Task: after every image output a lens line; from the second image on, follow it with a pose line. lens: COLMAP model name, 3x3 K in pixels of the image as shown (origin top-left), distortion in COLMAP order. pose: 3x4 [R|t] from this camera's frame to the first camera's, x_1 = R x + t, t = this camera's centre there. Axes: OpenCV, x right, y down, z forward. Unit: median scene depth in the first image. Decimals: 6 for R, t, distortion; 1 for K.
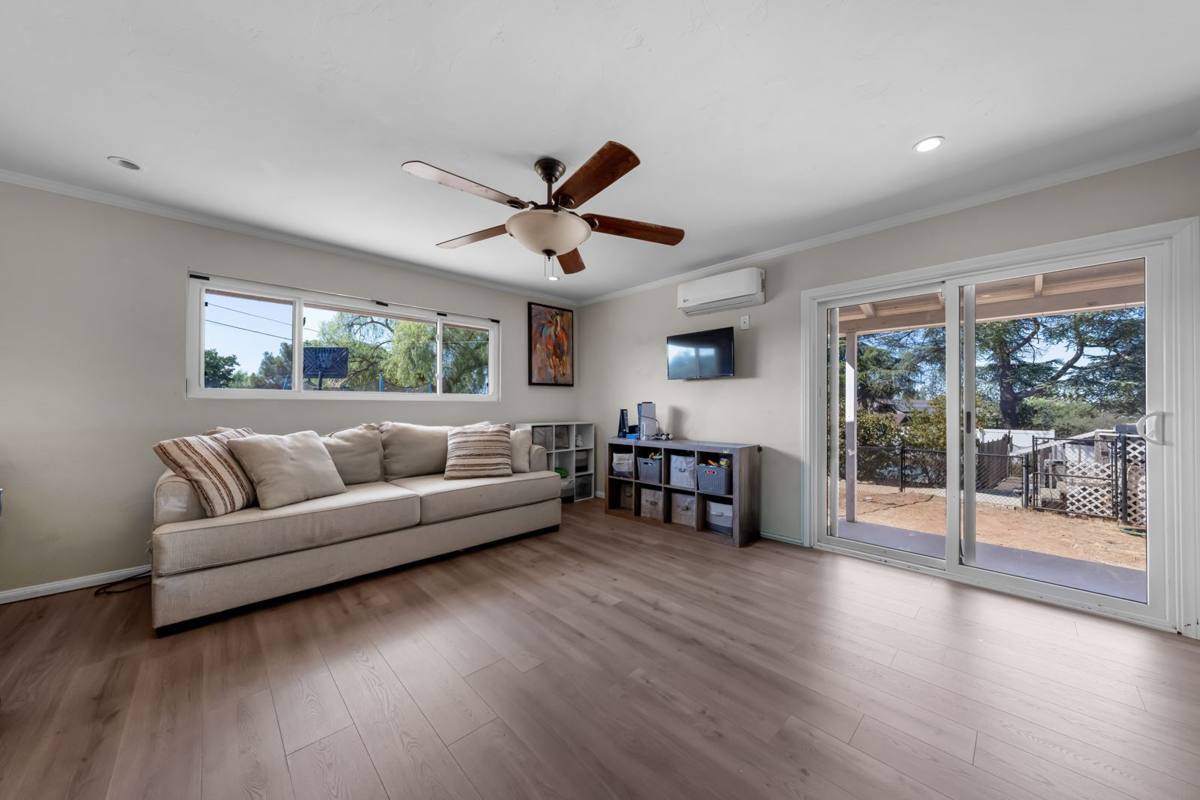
lens RADIAL K [[407.4, 0, 600.0], [0, 407.4, 400.0], [0, 0, 1]] dist [-0.000932, -0.000039]
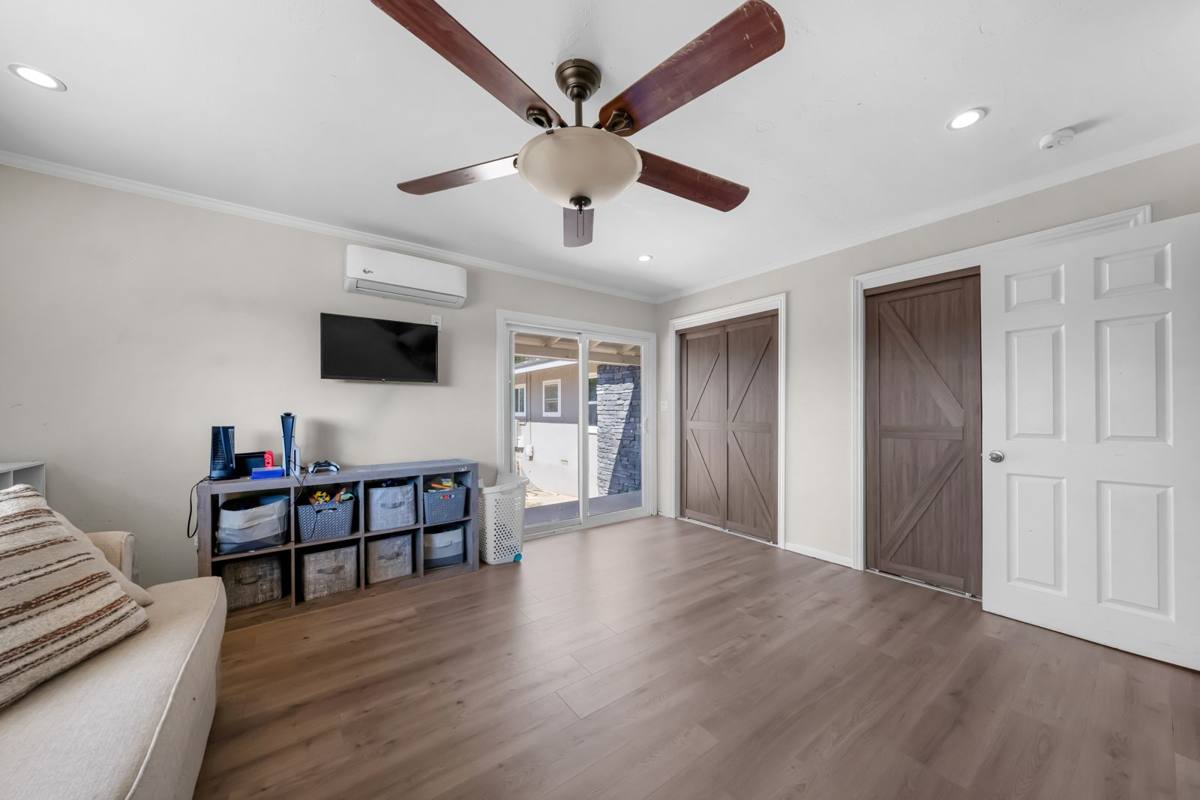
lens RADIAL K [[419.4, 0, 600.1], [0, 419.4, 408.2], [0, 0, 1]] dist [-0.000260, 0.000070]
pose [[0.127152, 0.004681, 0.991872, -0.497217], [-0.010411, 0.999940, -0.003384, -0.005219], [-0.991829, -0.009896, 0.127193, 0.525489]]
